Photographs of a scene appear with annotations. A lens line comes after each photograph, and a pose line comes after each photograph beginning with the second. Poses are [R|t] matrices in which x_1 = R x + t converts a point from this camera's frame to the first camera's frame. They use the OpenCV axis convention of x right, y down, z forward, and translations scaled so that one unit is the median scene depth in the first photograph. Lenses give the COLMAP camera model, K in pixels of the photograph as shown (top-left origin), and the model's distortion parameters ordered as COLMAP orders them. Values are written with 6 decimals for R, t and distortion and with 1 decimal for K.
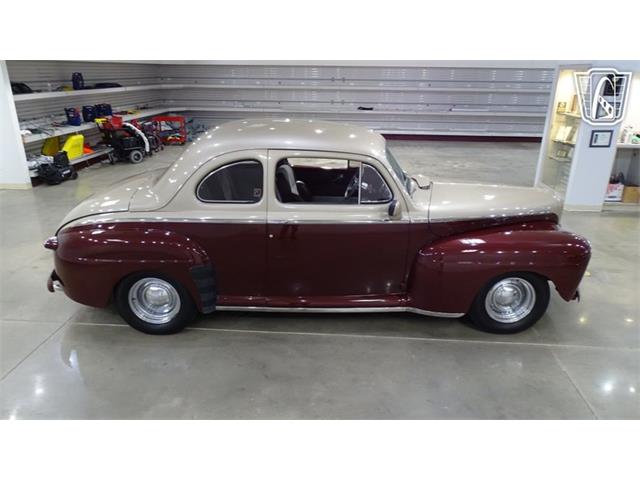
lens RADIAL K [[451.4, 0, 317.6], [0, 451.4, 241.5], [0, 0, 1]] dist [-0.008041, 0.005495]
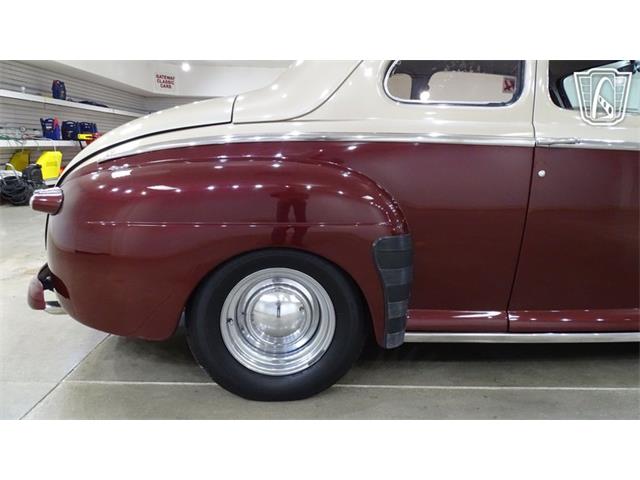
lens RADIAL K [[451.4, 0, 316.7], [0, 451.4, 239.1], [0, 0, 1]] dist [-0.008041, 0.005495]
pose [[0.996861, -0.003414, 0.079092, -0.347187], [0.015267, 0.988605, -0.149756, 0.113595], [-0.077679, 0.150493, 0.985555, 0.520263]]
